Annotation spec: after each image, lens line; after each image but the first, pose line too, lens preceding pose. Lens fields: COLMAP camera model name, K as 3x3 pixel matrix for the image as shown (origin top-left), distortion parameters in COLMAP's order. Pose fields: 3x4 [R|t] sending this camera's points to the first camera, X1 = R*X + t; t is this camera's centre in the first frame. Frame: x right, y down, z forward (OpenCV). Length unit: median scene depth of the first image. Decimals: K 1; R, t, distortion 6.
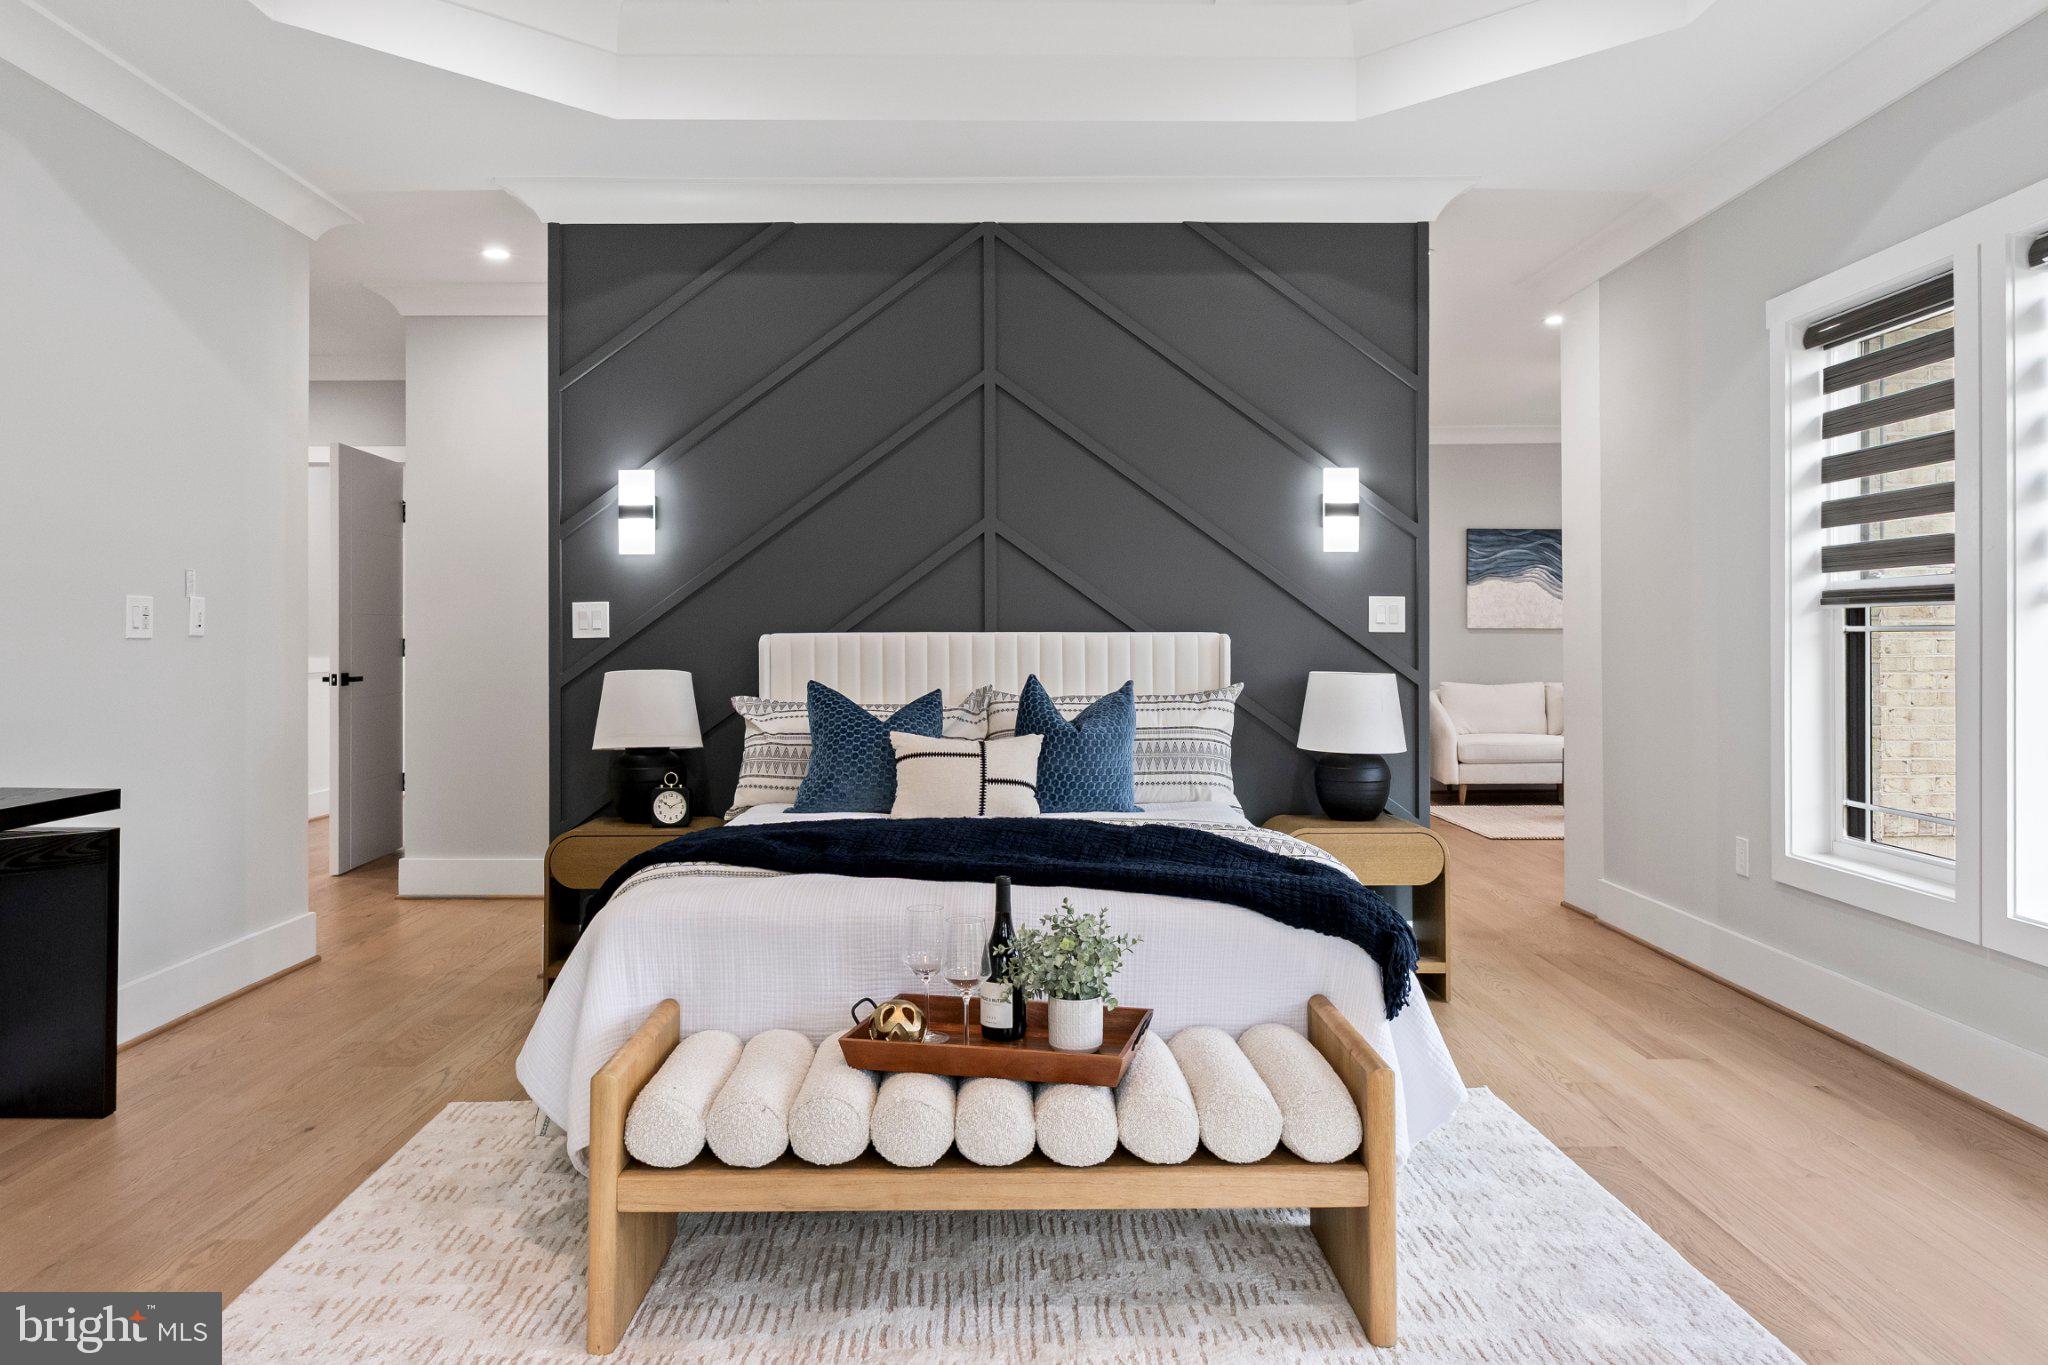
lens RADIAL K [[1402.7, 0, 1022.7], [0, 1402.7, 651.4], [0, 0, 1]] dist [-0.000042, -0.000258]
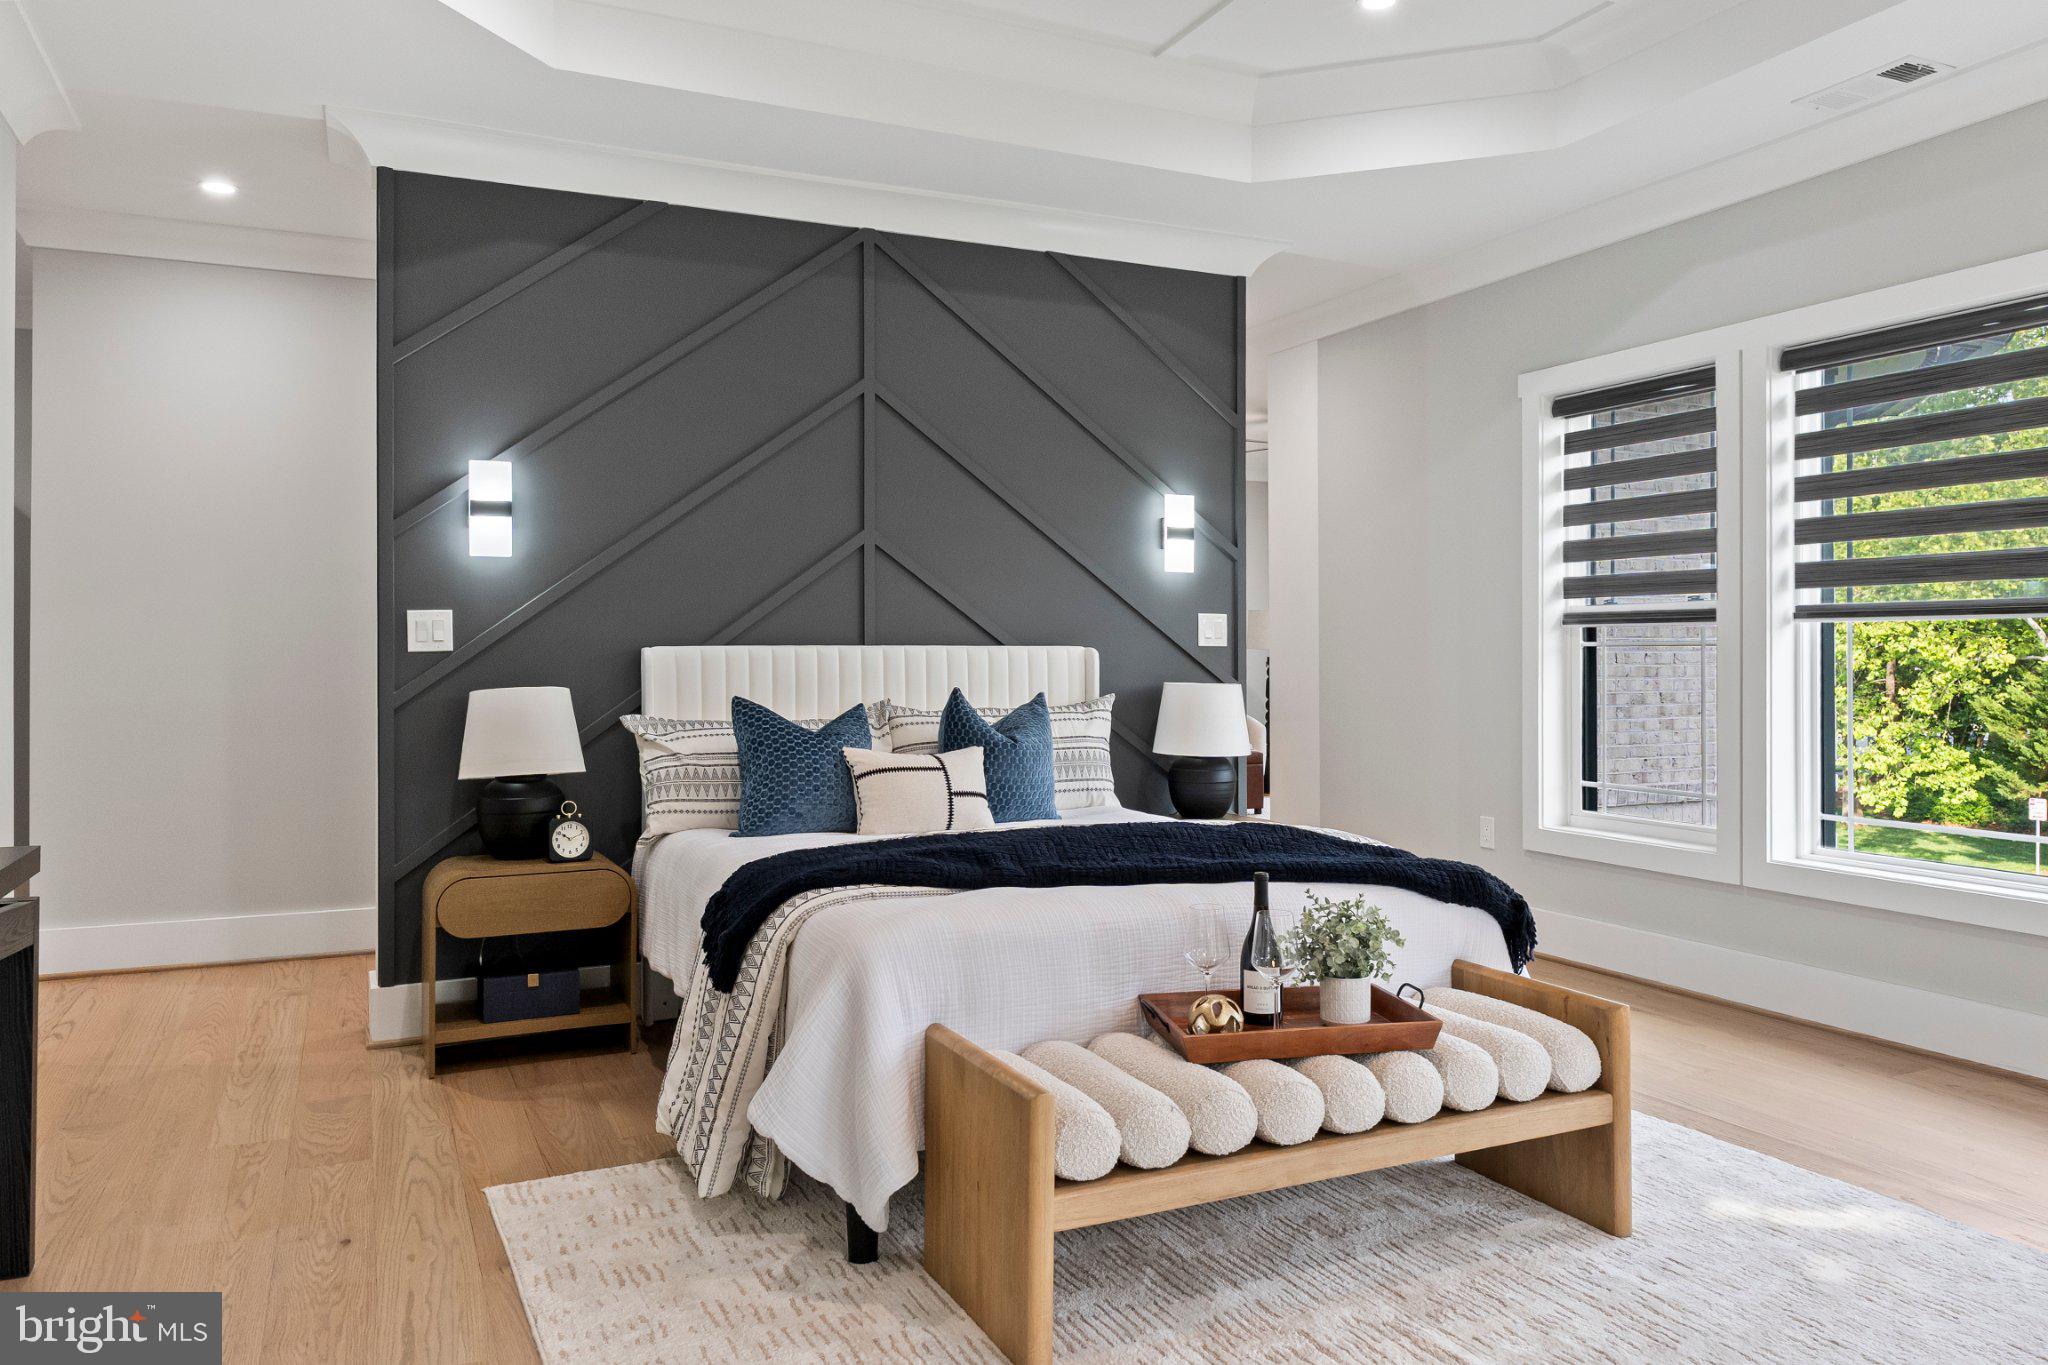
lens RADIAL K [[1419.1, 0, 1027.3], [0, 1419.1, 670.3], [0, 0, 1]] dist [0.001046, -0.002441]
pose [[0.910500, -0.005302, 0.413476, -0.366476], [0.004330, 0.999985, 0.003288, 0.000942], [-0.413487, -0.001203, 0.910509, 0.051809]]
